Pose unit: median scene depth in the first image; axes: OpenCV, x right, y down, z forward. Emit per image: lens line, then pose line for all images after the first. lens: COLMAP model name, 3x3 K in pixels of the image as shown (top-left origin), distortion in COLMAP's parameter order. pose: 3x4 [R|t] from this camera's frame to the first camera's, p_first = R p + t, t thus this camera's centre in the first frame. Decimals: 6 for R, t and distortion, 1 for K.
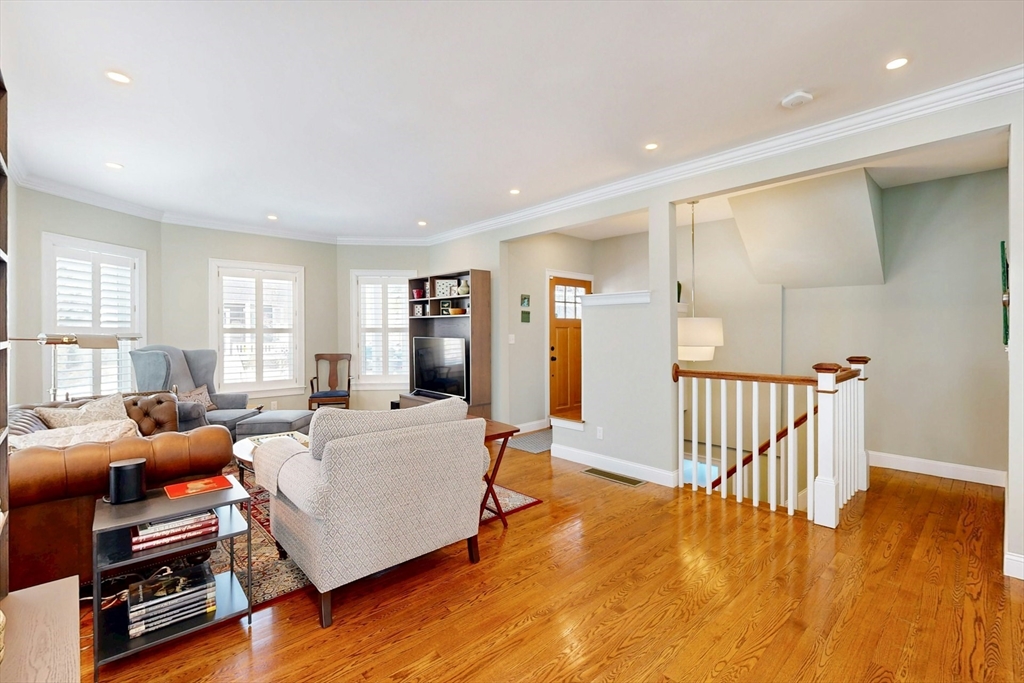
lens RADIAL K [[455.5, 0, 512.0], [0, 455.5, 341.5], [0, 0, 1]] dist [-0.002347, -0.000212]
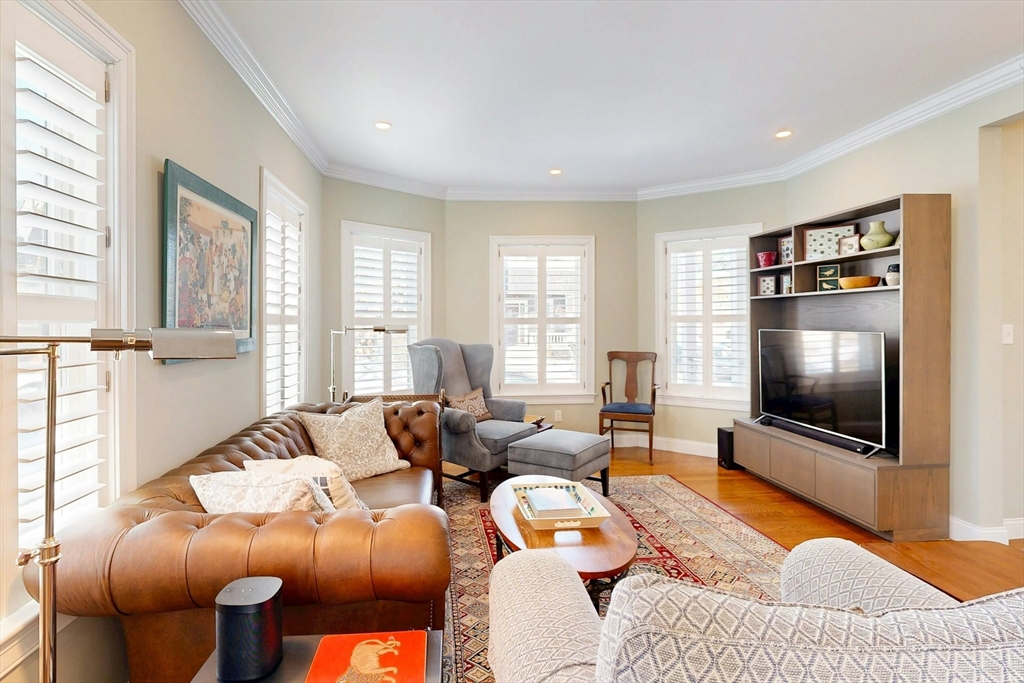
lens RADIAL K [[499.1, 0, 480.1], [0, 499.1, 329.8], [0, 0, 1]] dist [-0.001297, -0.000114]
pose [[0.792709, 0.002789, -0.609594, -0.110321], [-0.005751, 0.999979, -0.002903, -0.004781], [0.609574, 0.005807, 0.792708, 0.247383]]
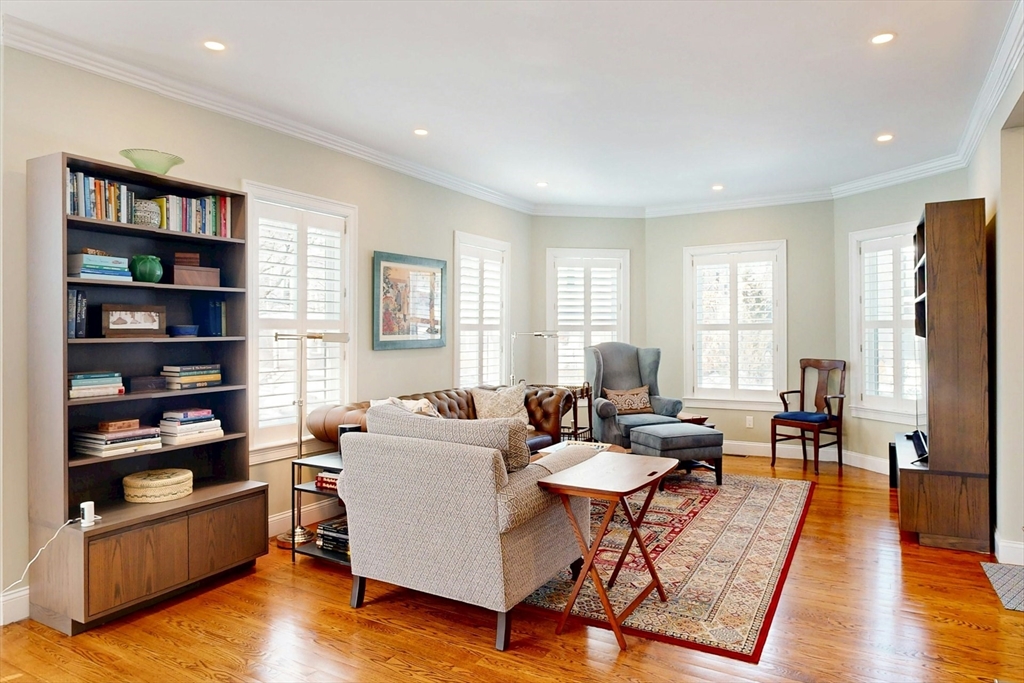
lens RADIAL K [[591.2, 0, 512.0], [0, 591.2, 341.5], [0, 0, 1]] dist [-0.027510, 0.000396]
pose [[0.300577, 0.013610, -0.953660, 0.342937], [-0.012268, 0.999871, 0.010403, -0.003997], [0.953679, 0.008572, 0.300705, 0.318306]]
